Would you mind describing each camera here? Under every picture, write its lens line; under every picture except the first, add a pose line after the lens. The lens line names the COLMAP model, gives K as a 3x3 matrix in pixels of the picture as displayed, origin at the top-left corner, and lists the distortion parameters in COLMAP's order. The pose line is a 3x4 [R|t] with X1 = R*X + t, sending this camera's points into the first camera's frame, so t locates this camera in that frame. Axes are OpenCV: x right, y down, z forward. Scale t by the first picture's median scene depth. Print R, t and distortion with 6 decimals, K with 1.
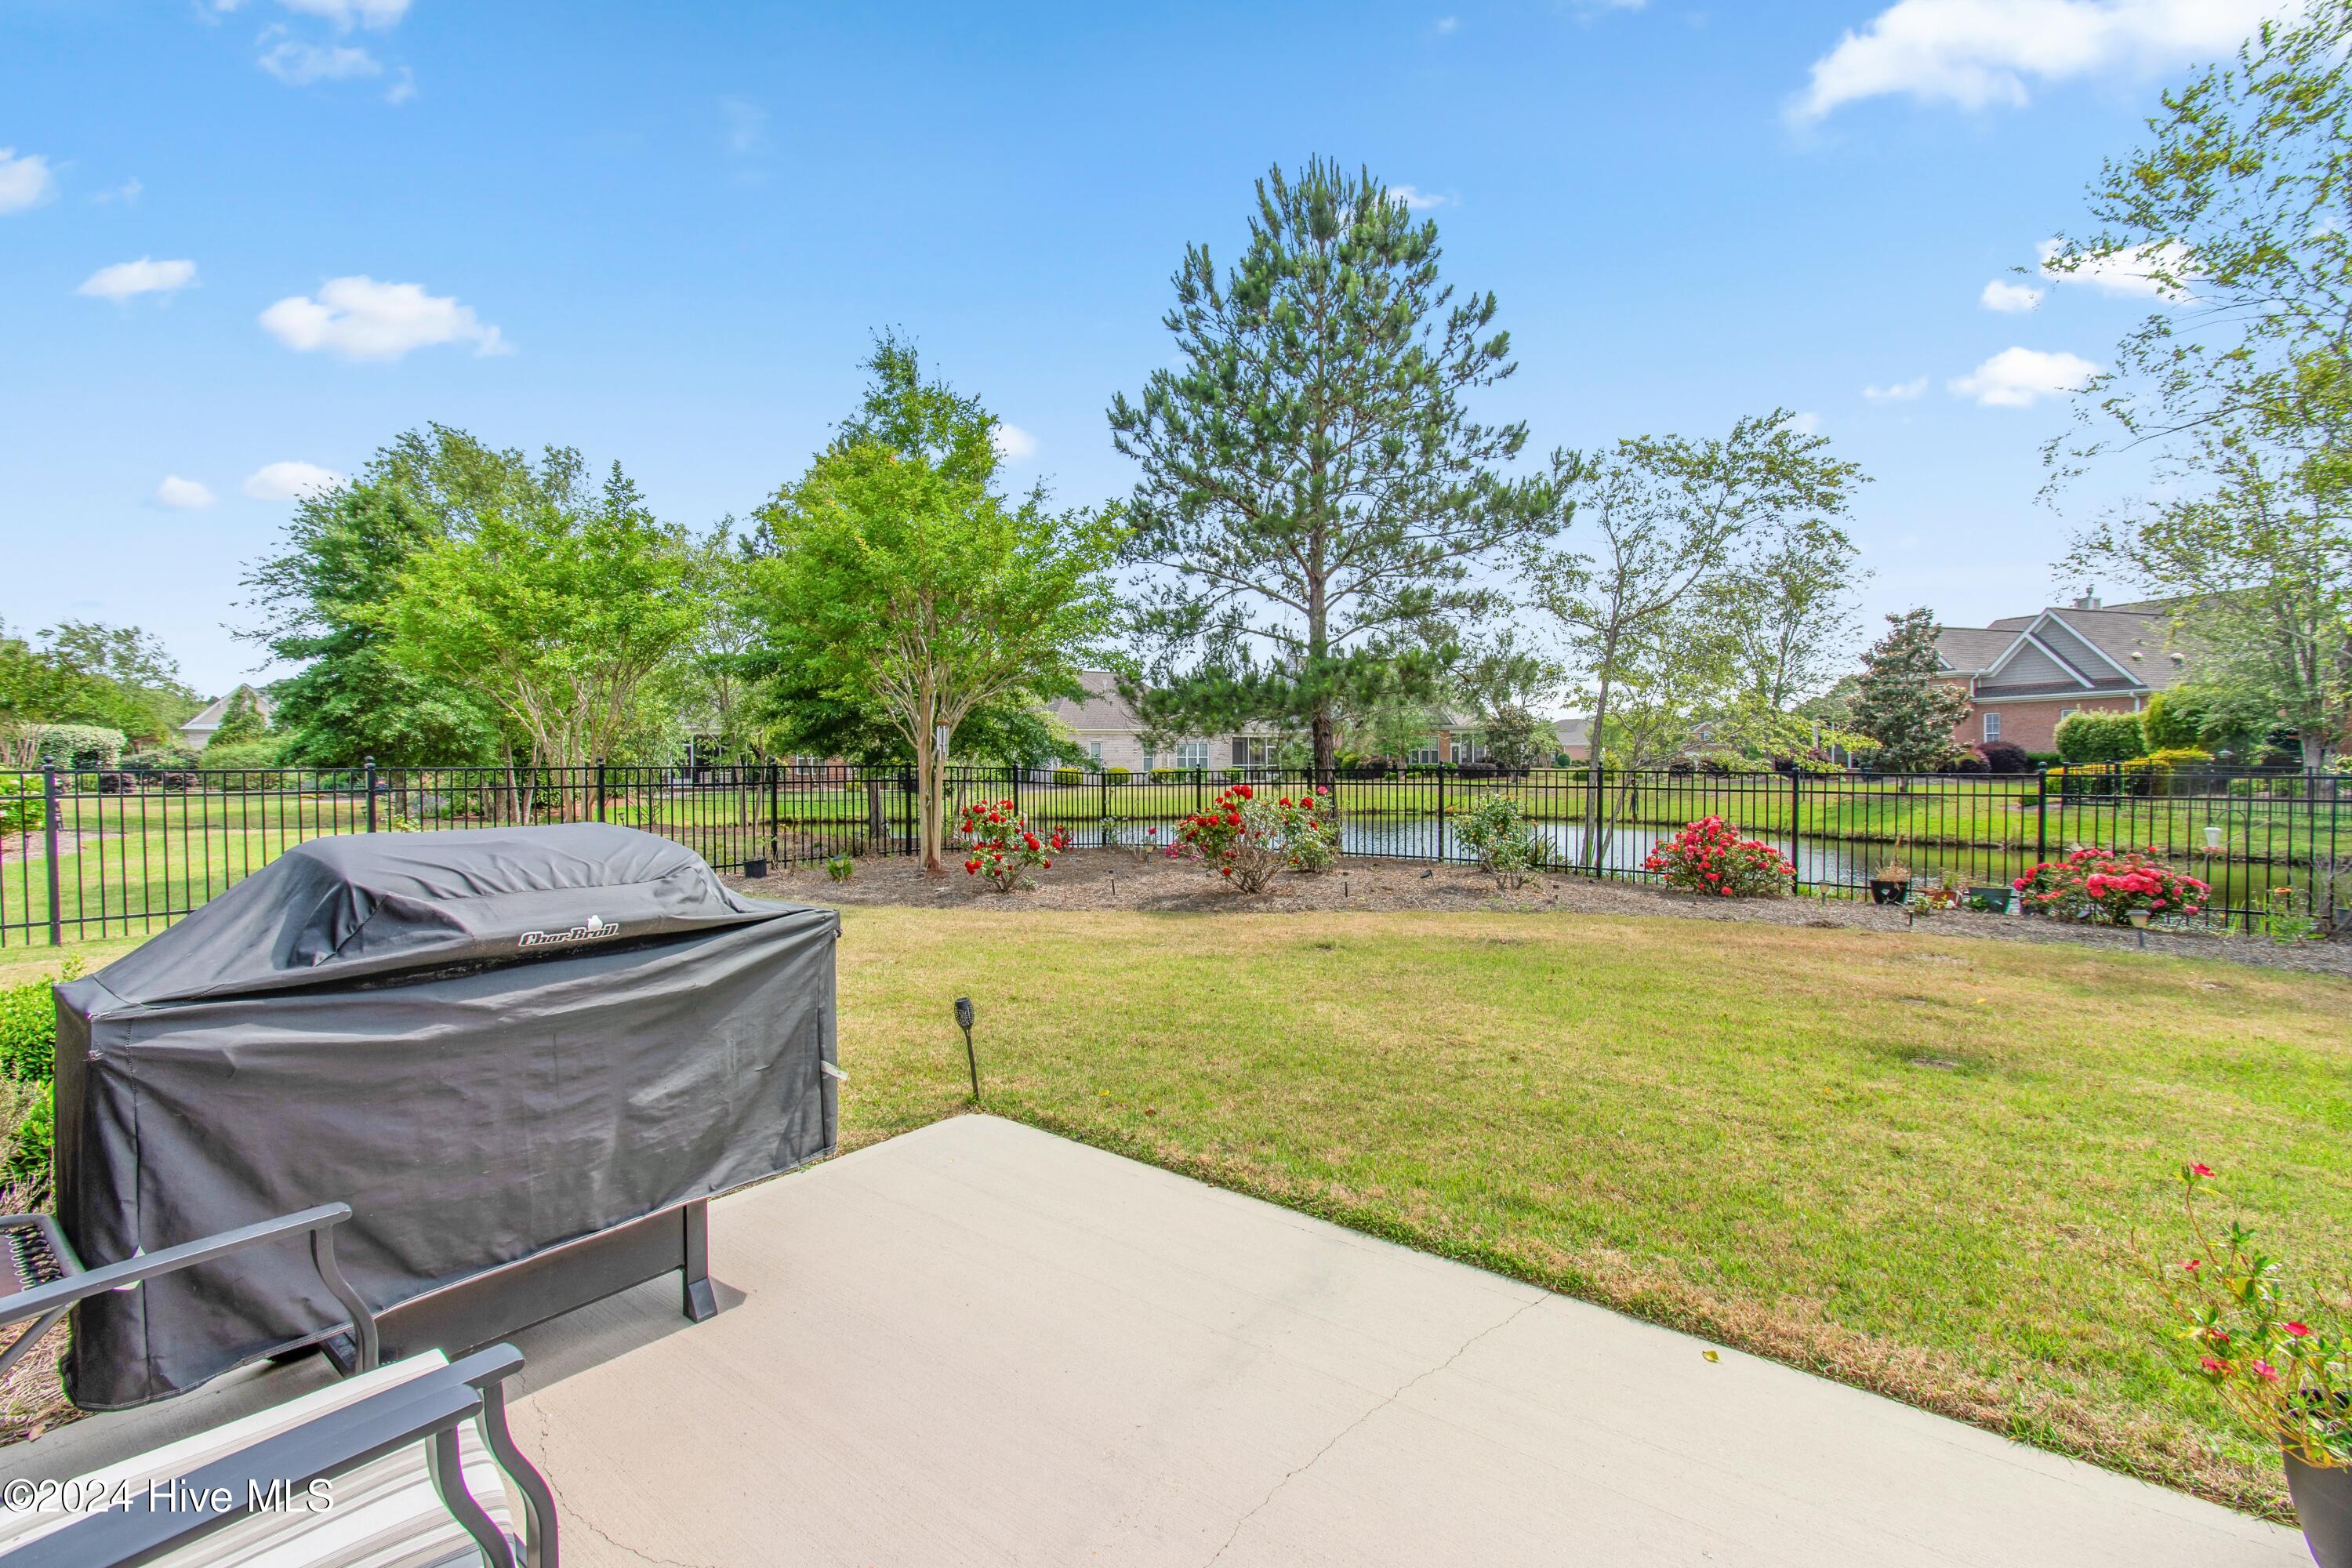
lens RADIAL K [[1032.1, 0, 1170.0], [0, 1032.1, 766.7], [0, 0, 1]] dist [0.011483, 0.000147]
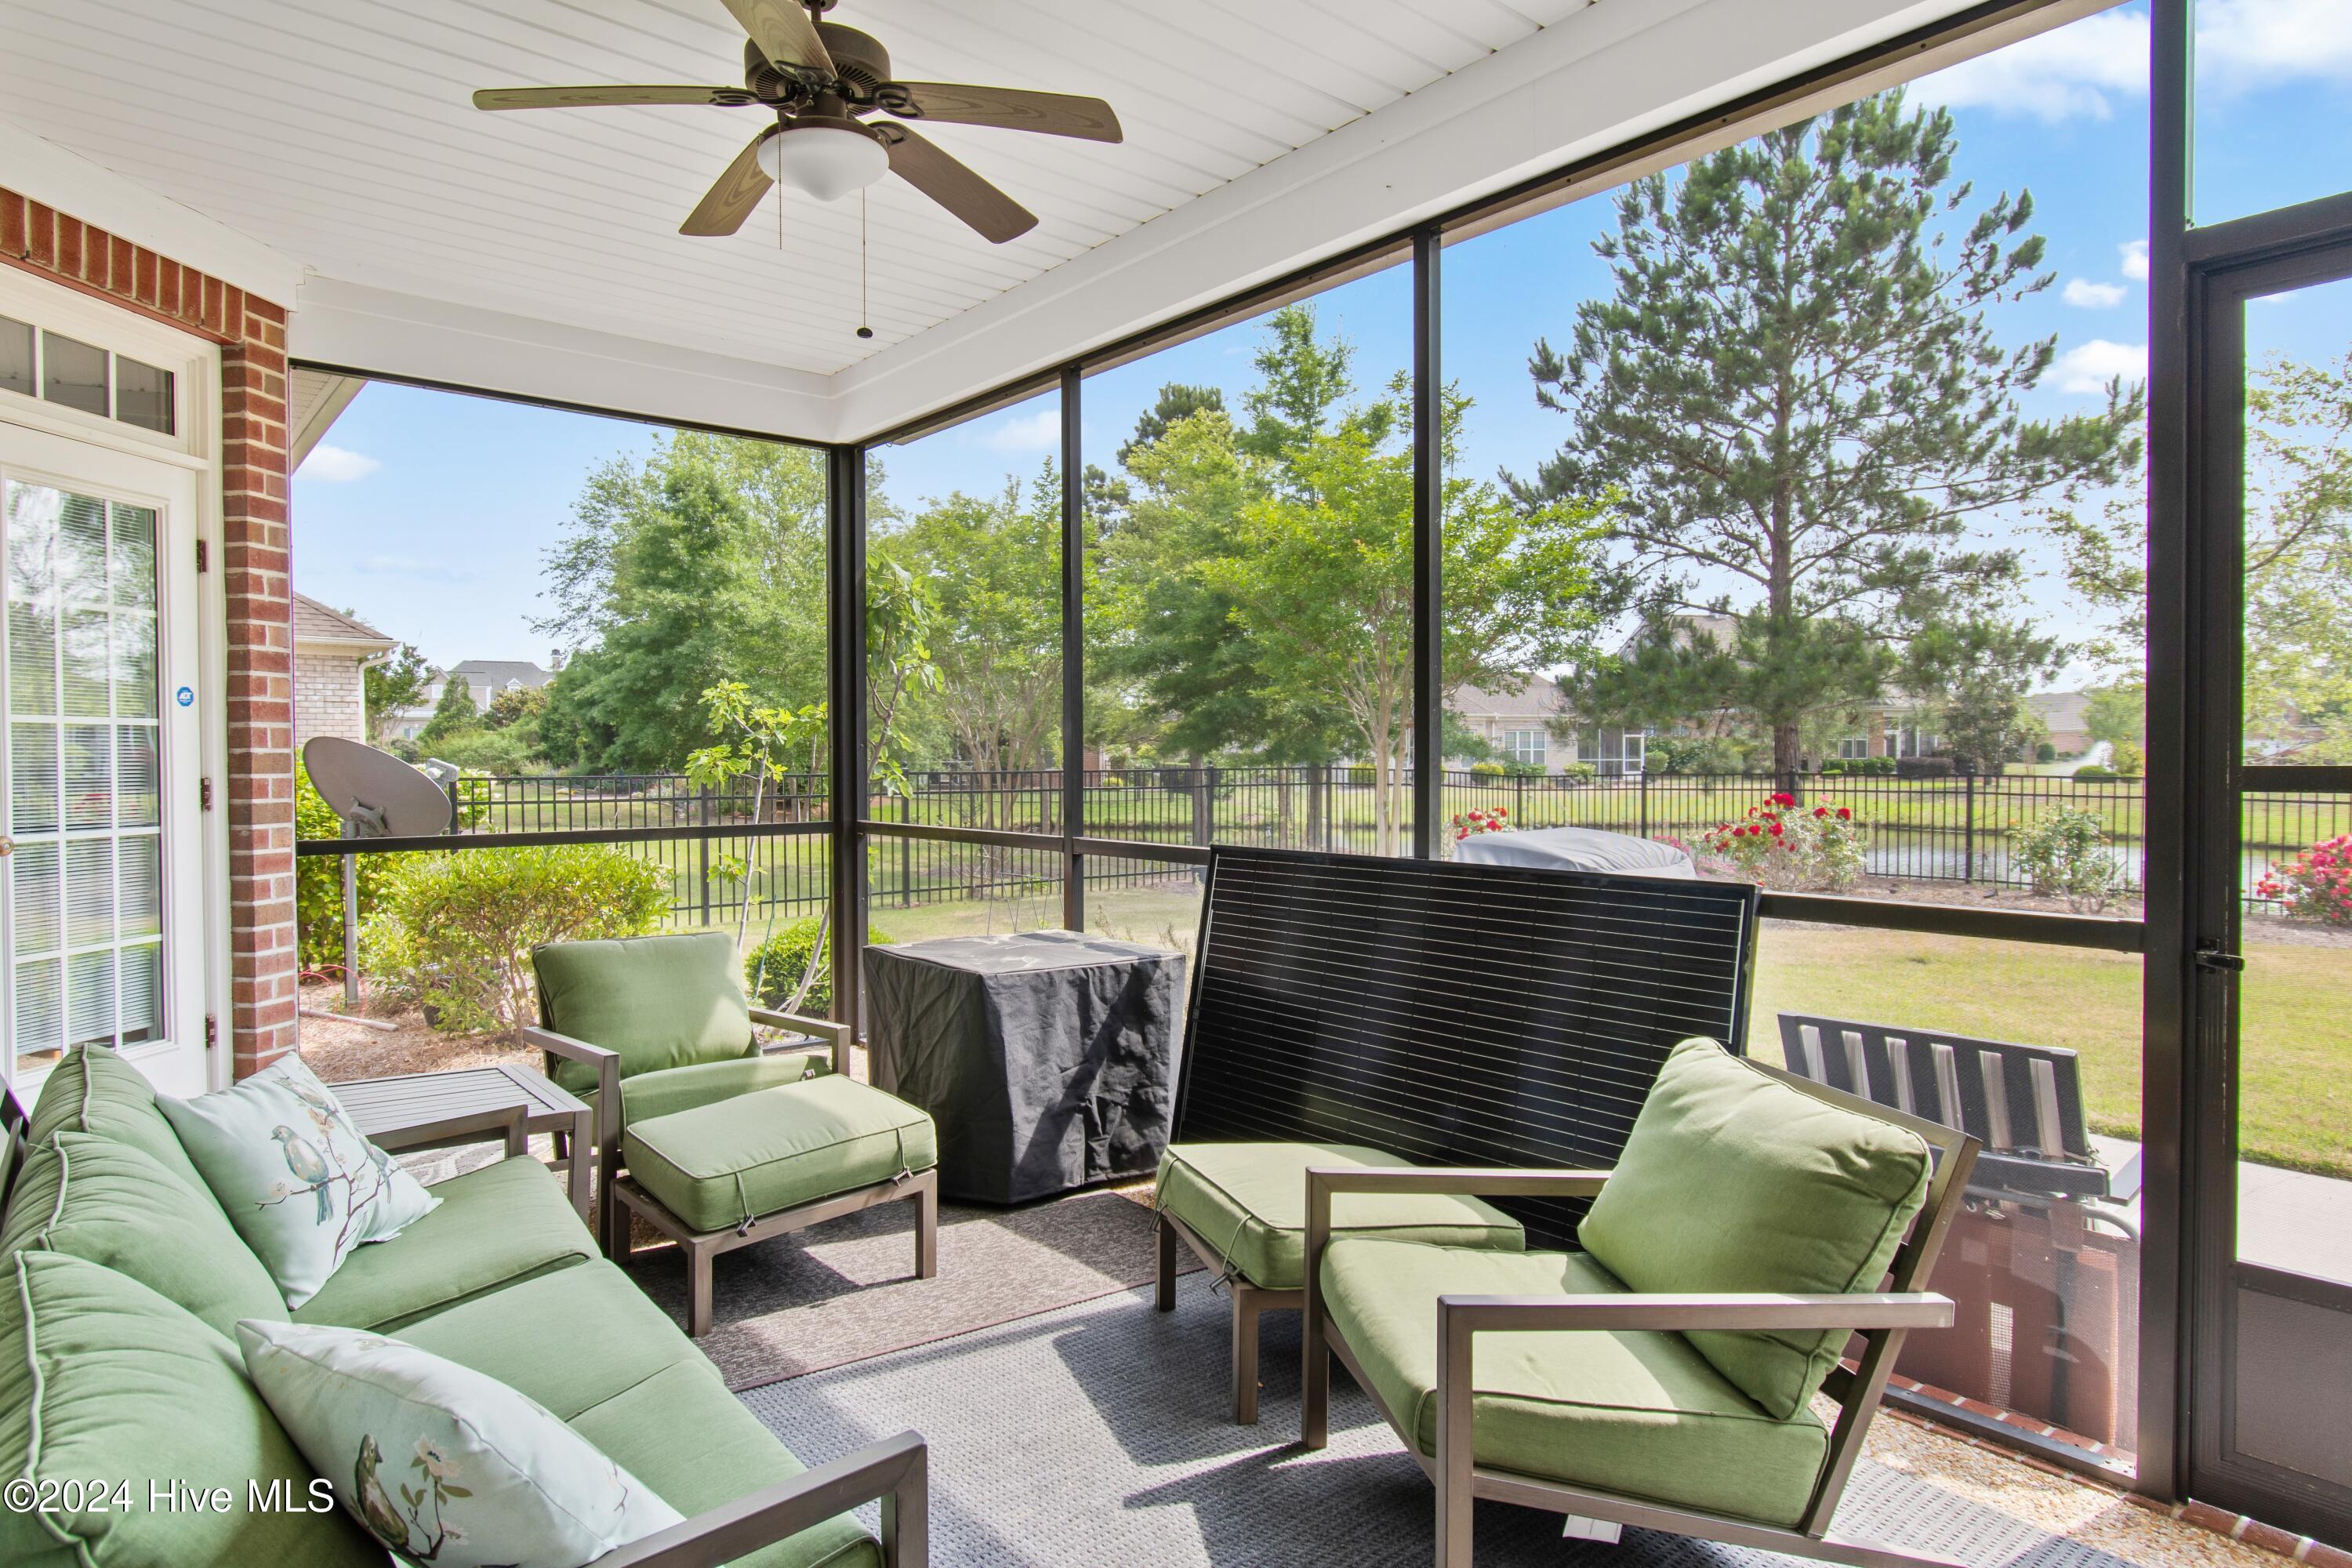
lens RADIAL K [[1358.6, 0, 1170.5], [0, 1358.6, 774.8], [0, 0, 1]] dist [-0.001480, -0.000326]
pose [[0.979735, 0.005043, -0.200236, -0.118114], [-0.002584, 0.999918, 0.012538, -0.007630], [0.200283, -0.011767, 0.979667, -0.167900]]
